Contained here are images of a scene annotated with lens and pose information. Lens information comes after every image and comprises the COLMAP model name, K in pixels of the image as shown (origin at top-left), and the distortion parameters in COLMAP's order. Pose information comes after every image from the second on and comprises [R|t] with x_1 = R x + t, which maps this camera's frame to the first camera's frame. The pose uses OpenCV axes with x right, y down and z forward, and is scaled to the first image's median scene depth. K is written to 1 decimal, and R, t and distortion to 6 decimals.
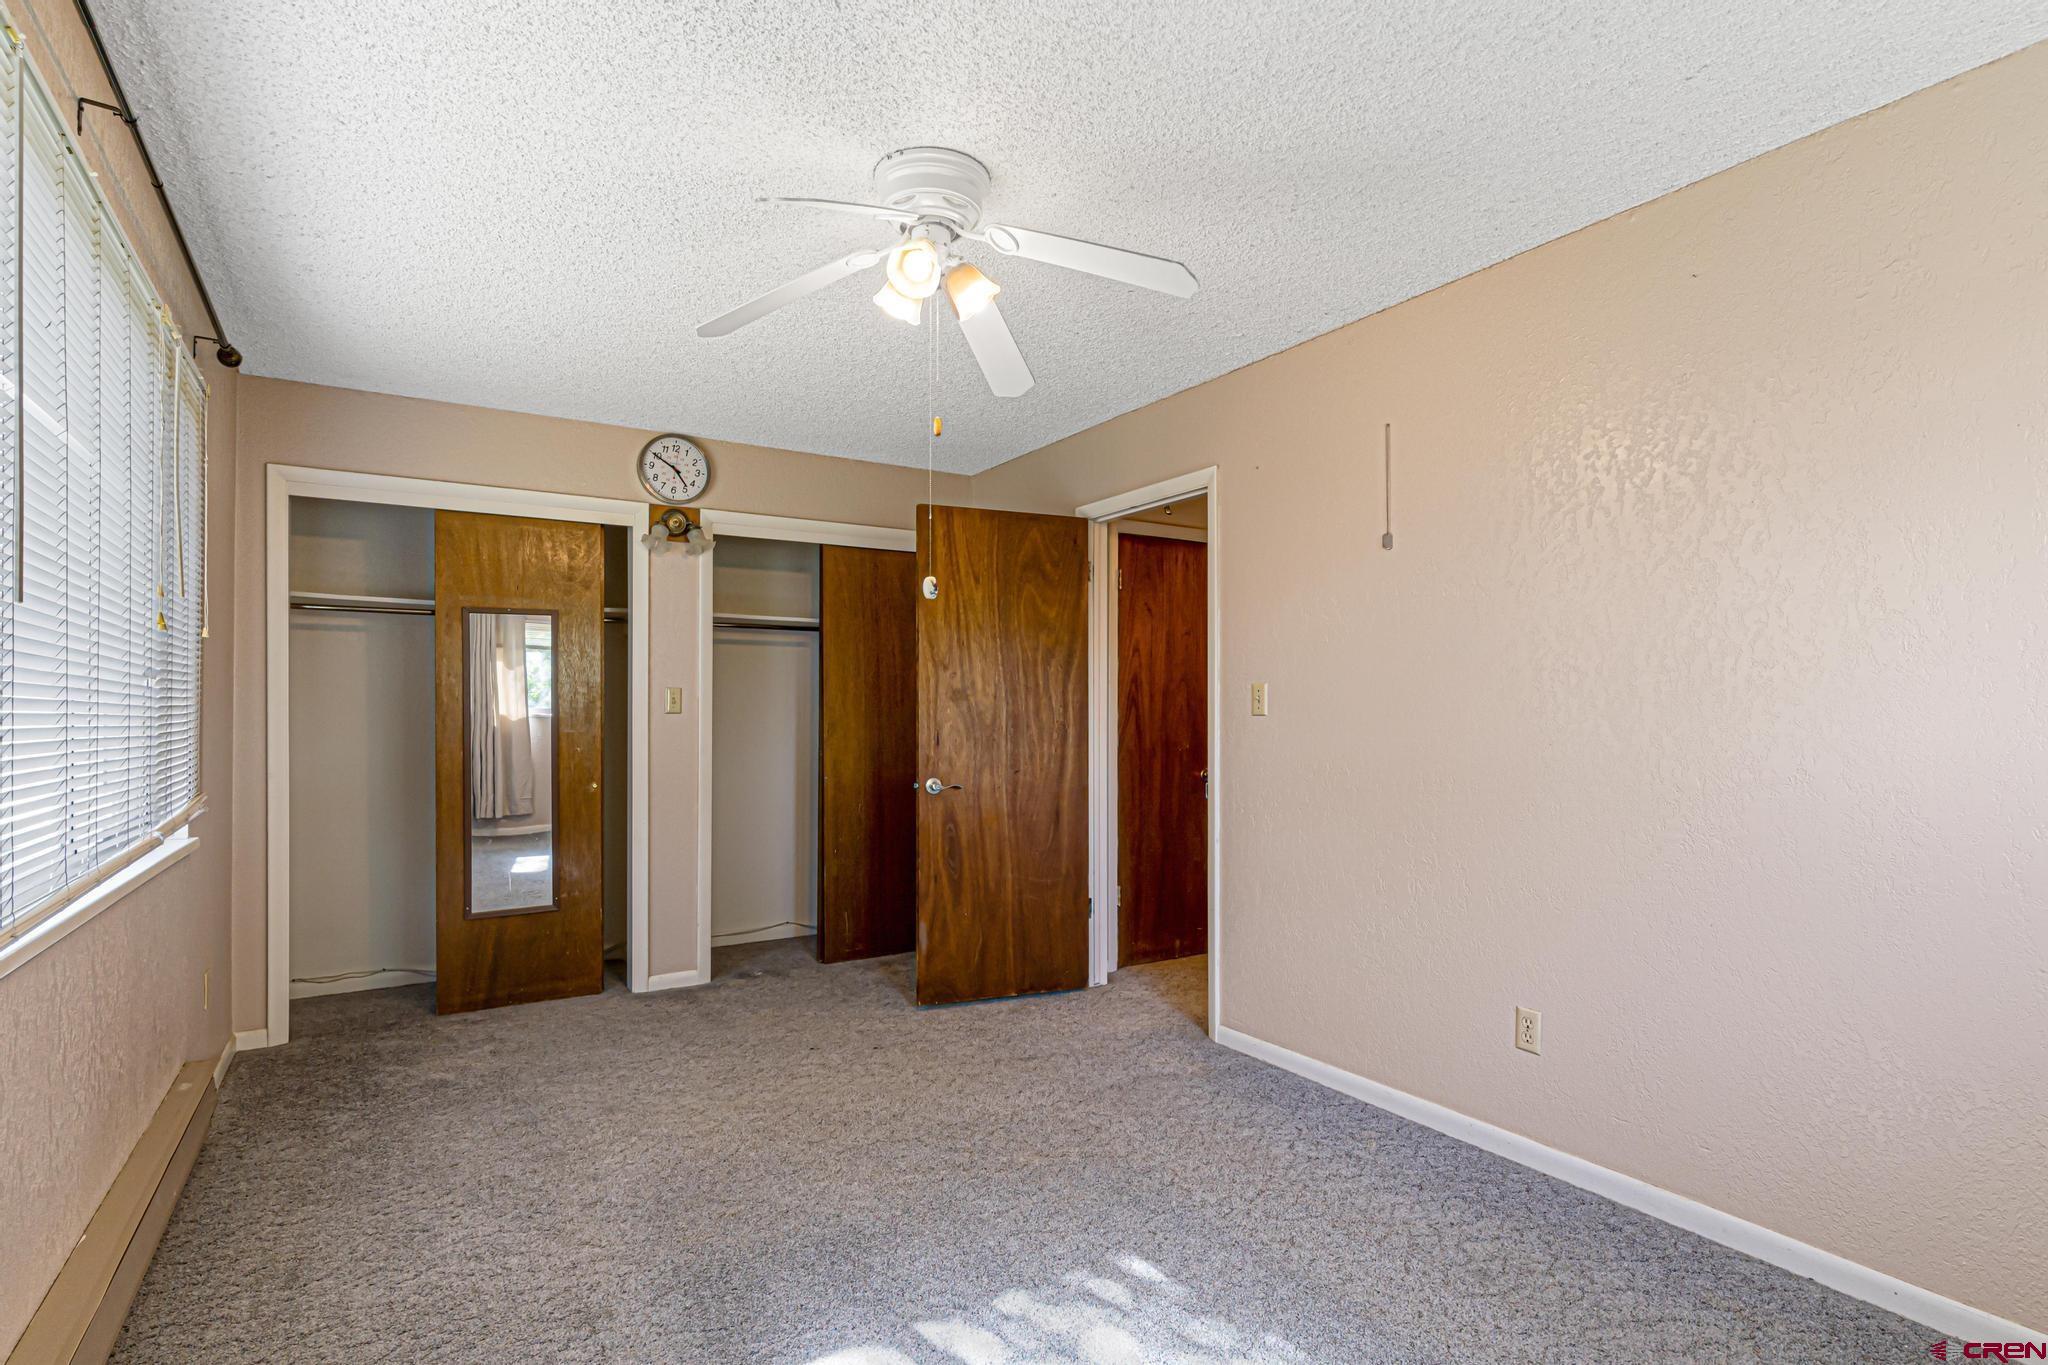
lens RADIAL K [[998.8, 0, 1018.7], [0, 998.8, 701.5], [0, 0, 1]] dist [0.004490, -0.001022]
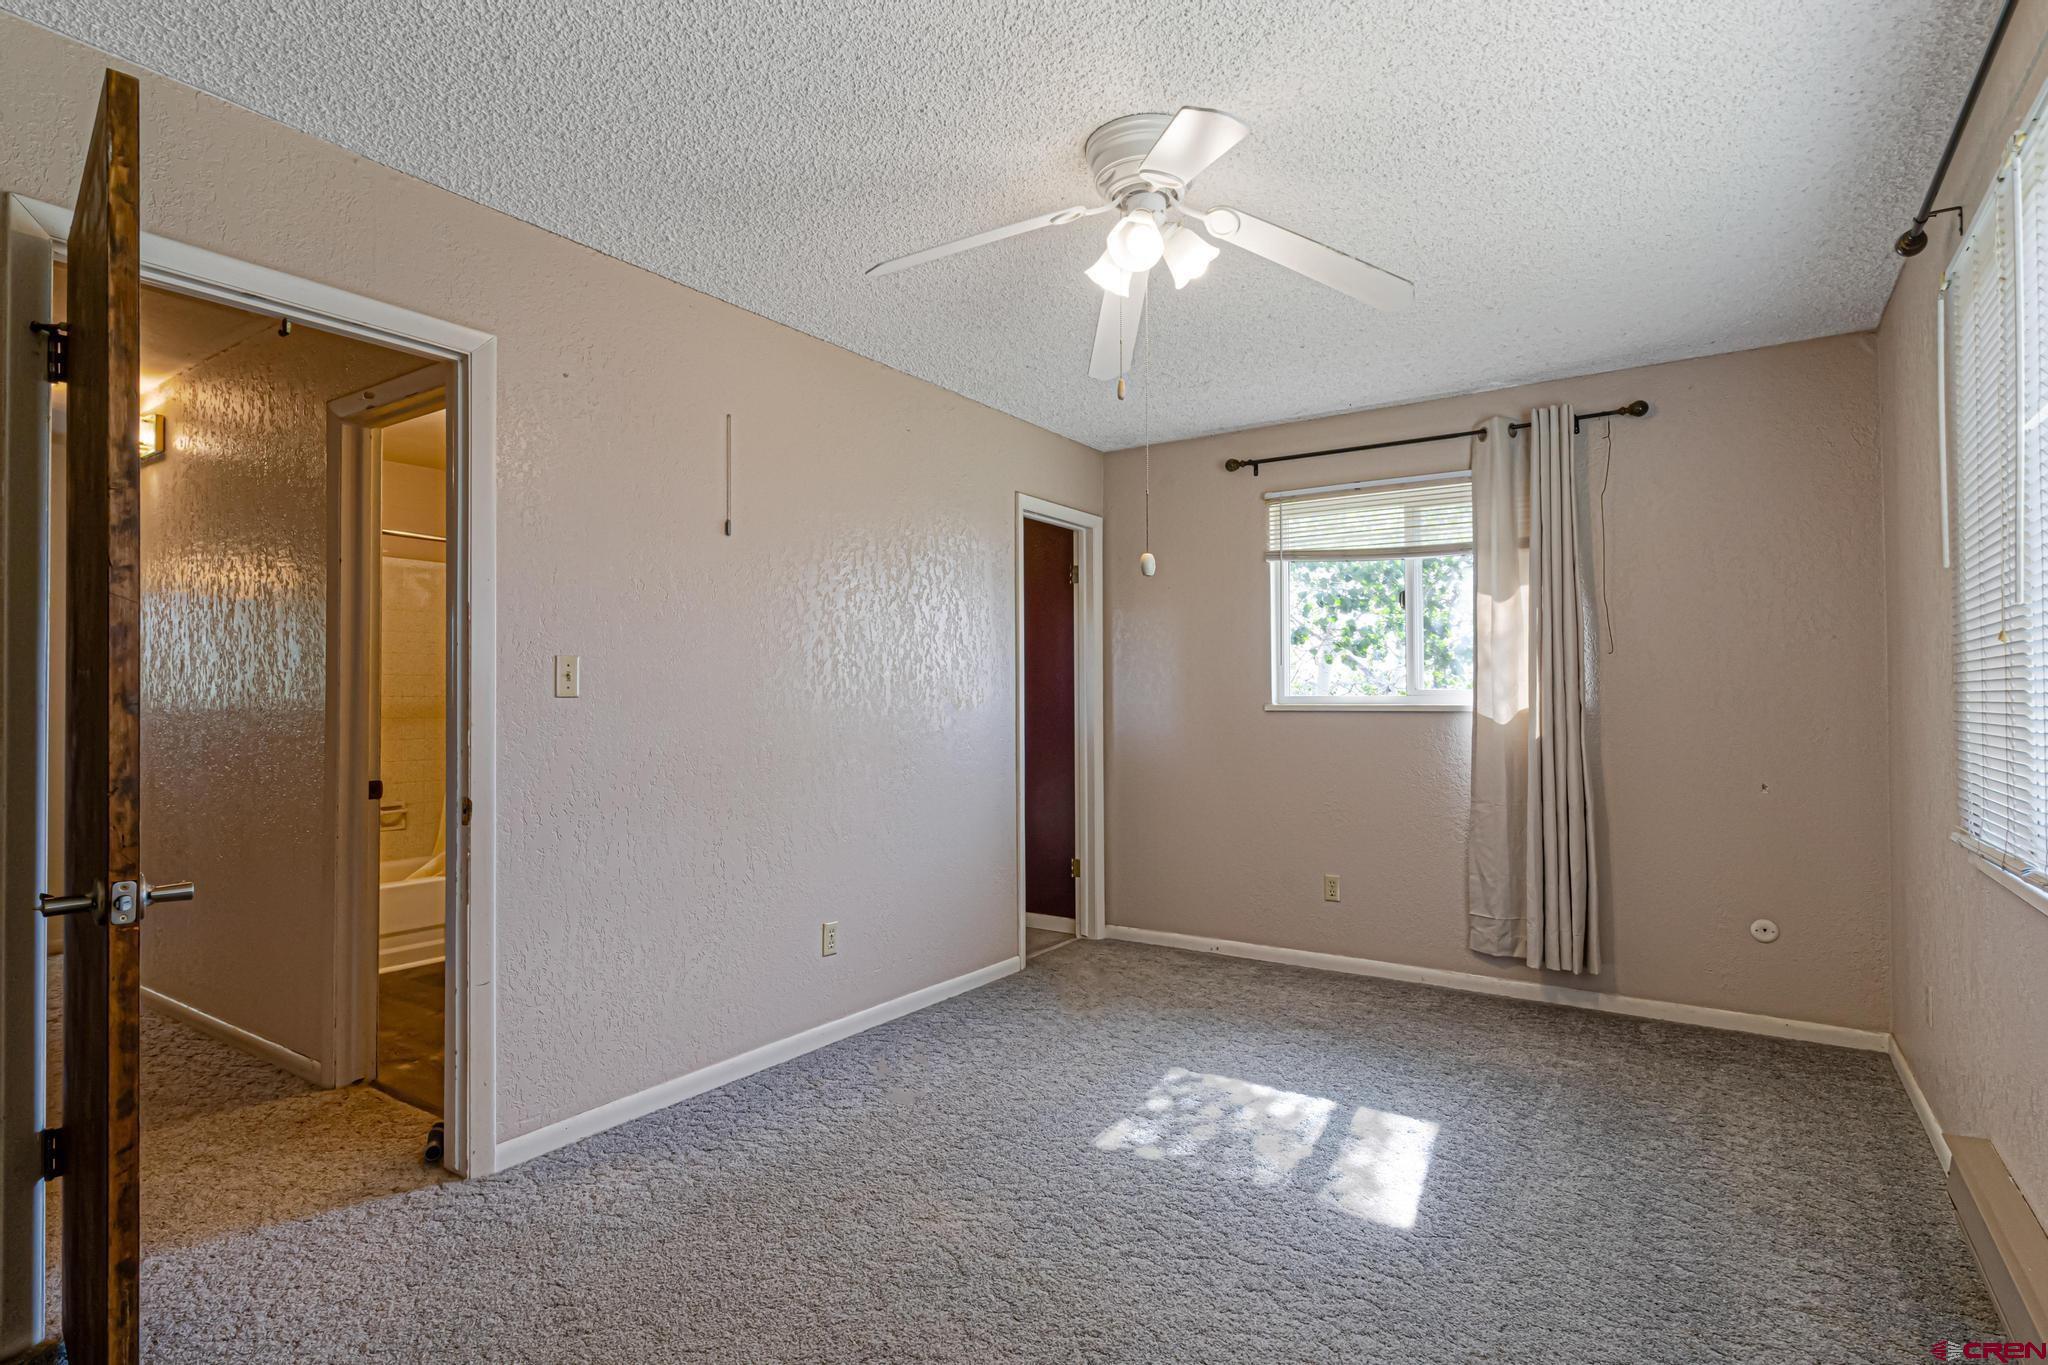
lens RADIAL K [[998.8, 0, 1021.9], [0, 998.8, 681.5], [0, 0, 1]] dist [0.004490, -0.001022]
pose [[-0.385759, 0.019744, 0.922388, -0.823176], [-0.007959, 0.999663, -0.024727, 0.024778], [-0.922565, -0.016880, -0.385472, 1.320914]]
